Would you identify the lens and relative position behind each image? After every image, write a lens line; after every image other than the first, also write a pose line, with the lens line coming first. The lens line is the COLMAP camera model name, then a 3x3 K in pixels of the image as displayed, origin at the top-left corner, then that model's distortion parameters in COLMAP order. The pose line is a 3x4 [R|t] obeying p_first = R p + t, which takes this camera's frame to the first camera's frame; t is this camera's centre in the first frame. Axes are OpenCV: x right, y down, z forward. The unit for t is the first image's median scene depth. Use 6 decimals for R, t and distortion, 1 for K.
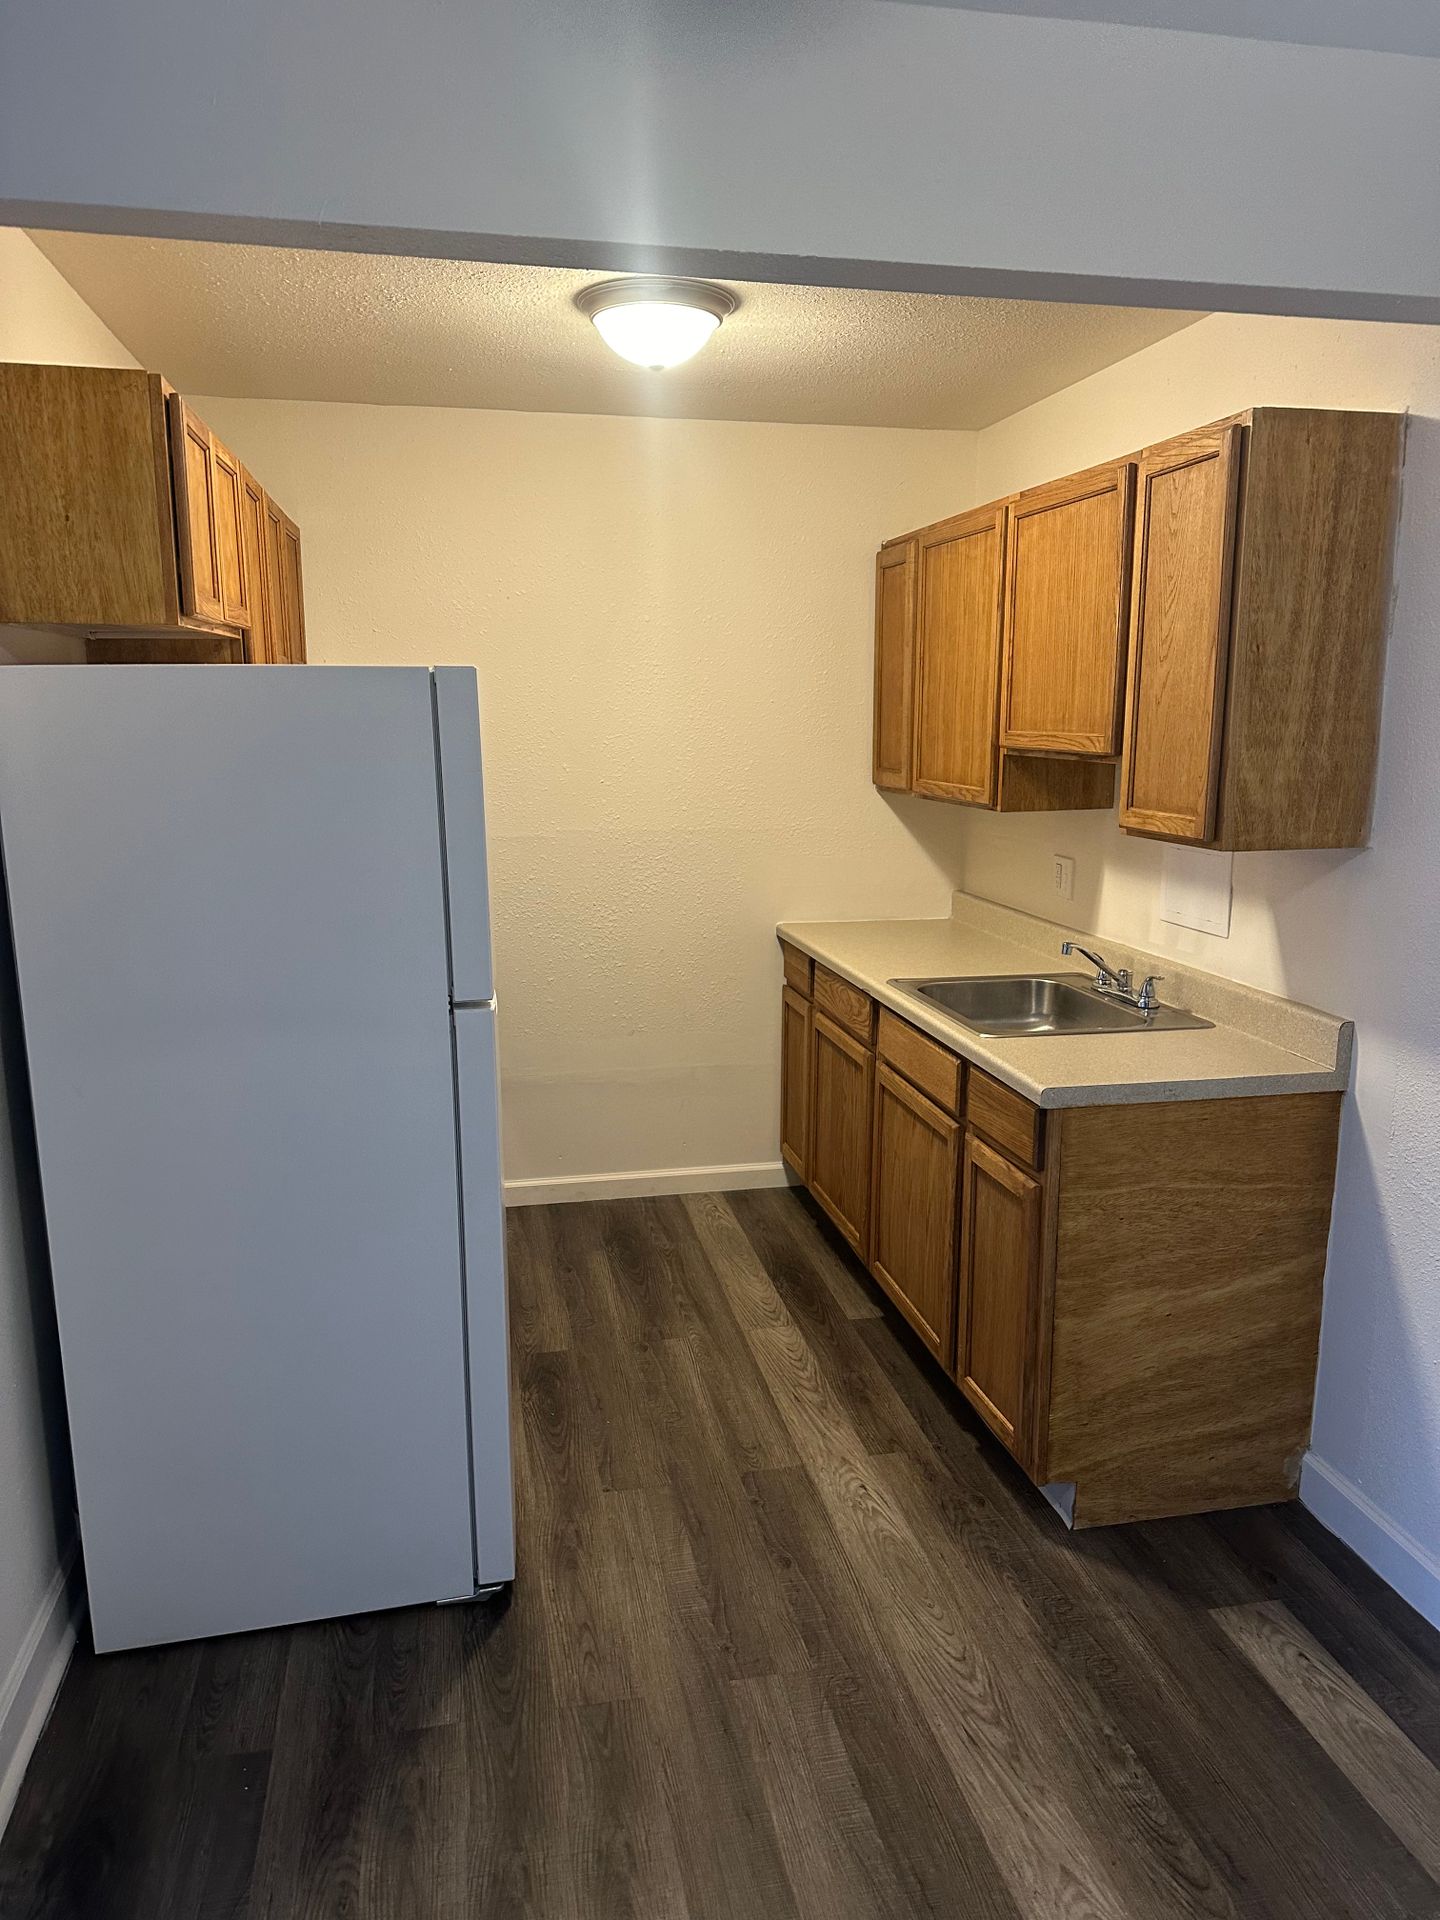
lens RADIAL K [[1354.4, 0, 720.0], [0, 1354.4, 960.0], [0, 0, 1]] dist [-0.017839, -0.001172]
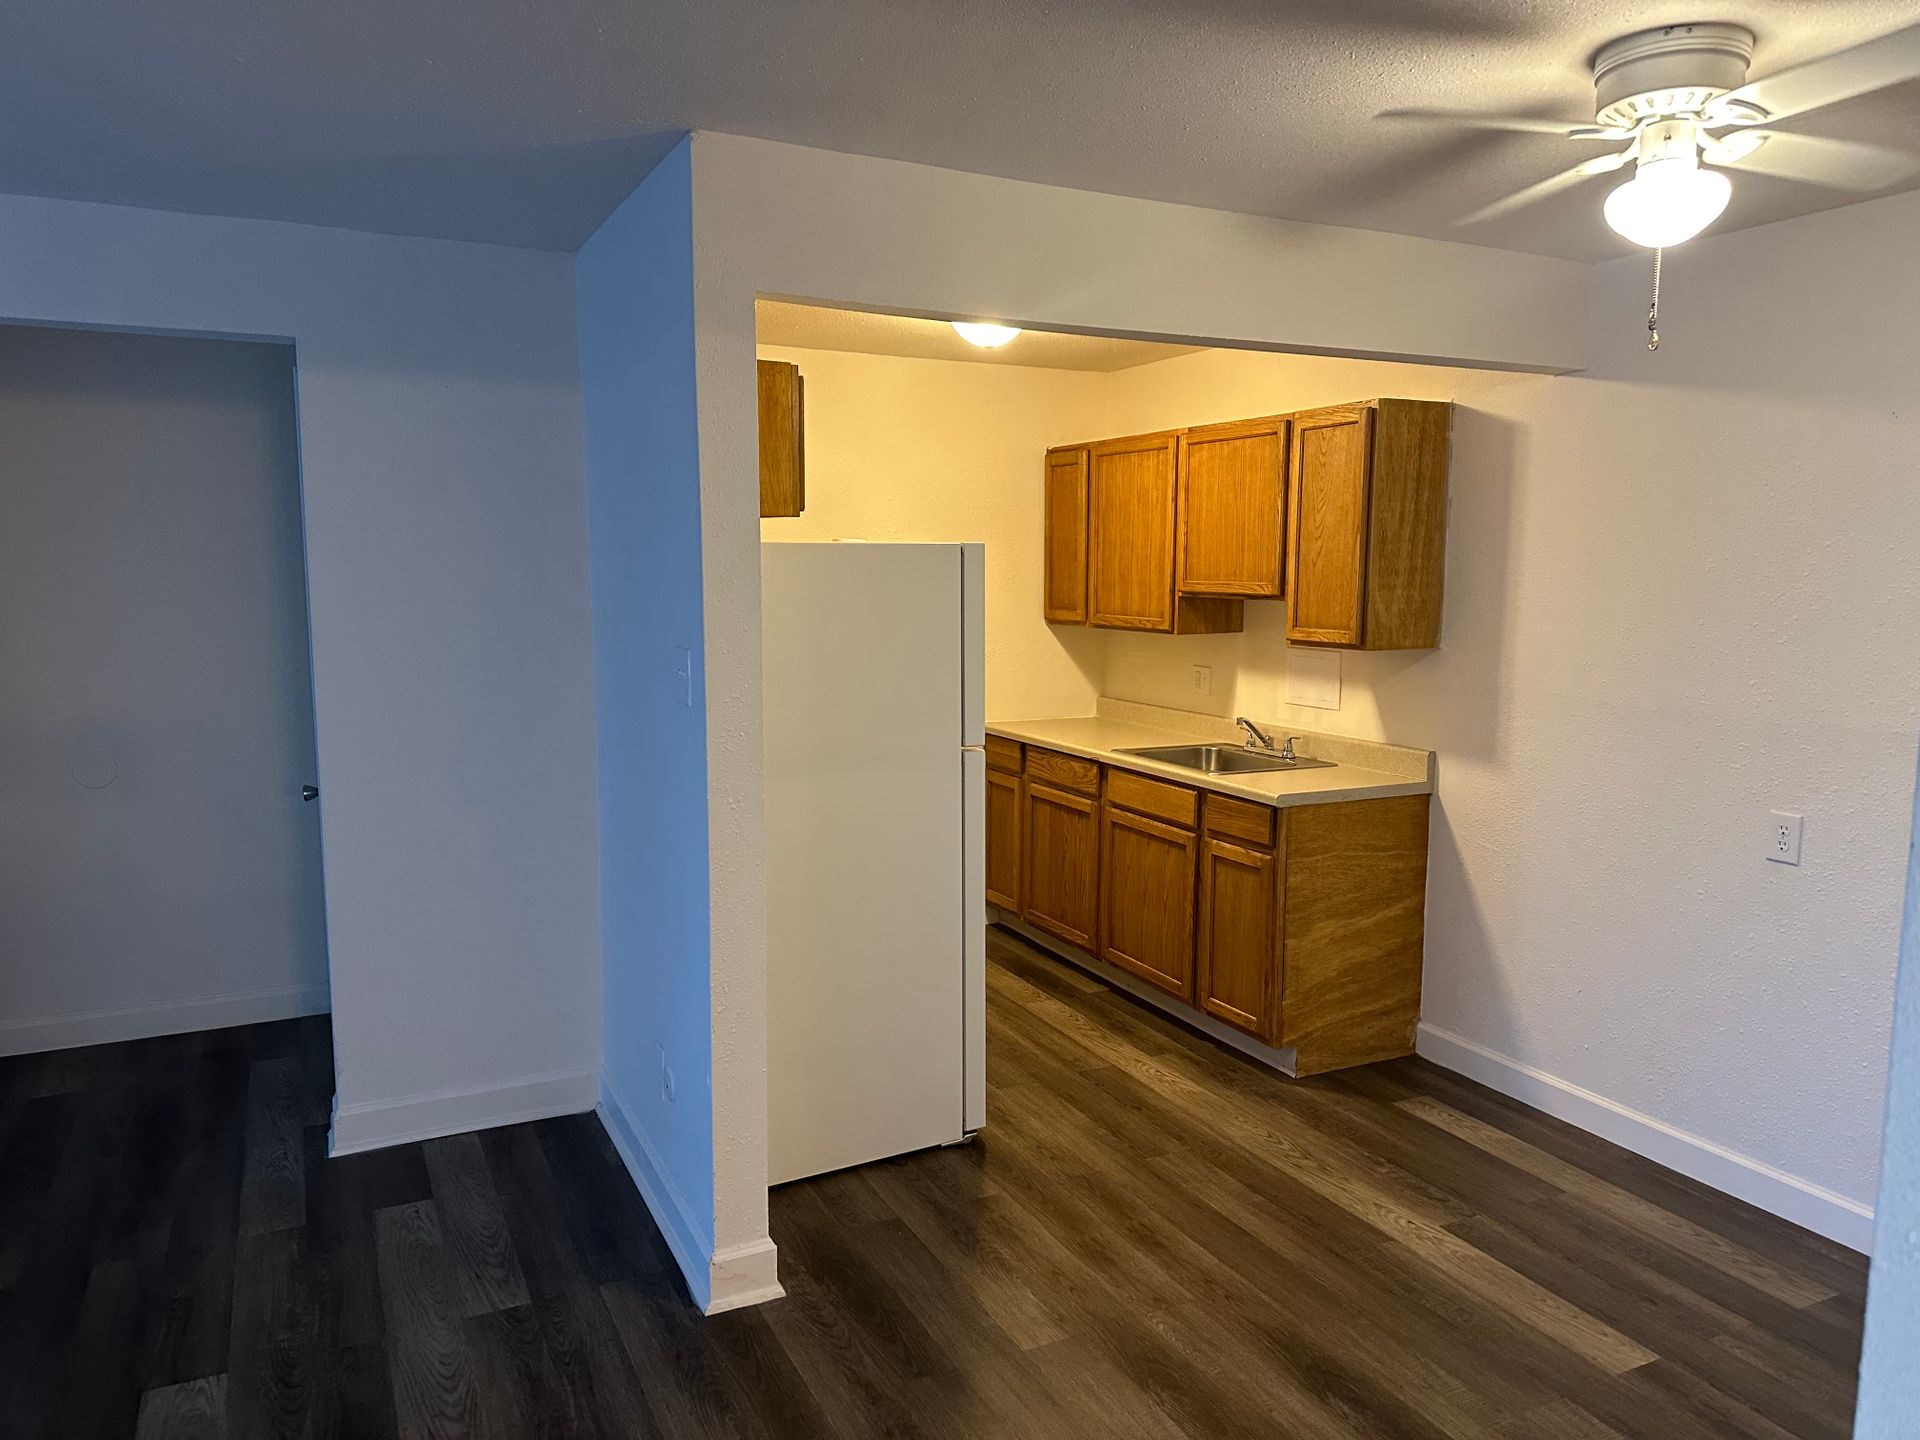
lens RADIAL K [[1326.9, 0, 948.9], [0, 1326.9, 713.1], [0, 0, 1]] dist [0.002365, 0.000222]
pose [[0.970549, -0.025122, 0.239589, -0.504273], [0.041846, 0.997009, -0.064975, 0.078592], [-0.237240, 0.073088, 0.968698, -0.454765]]
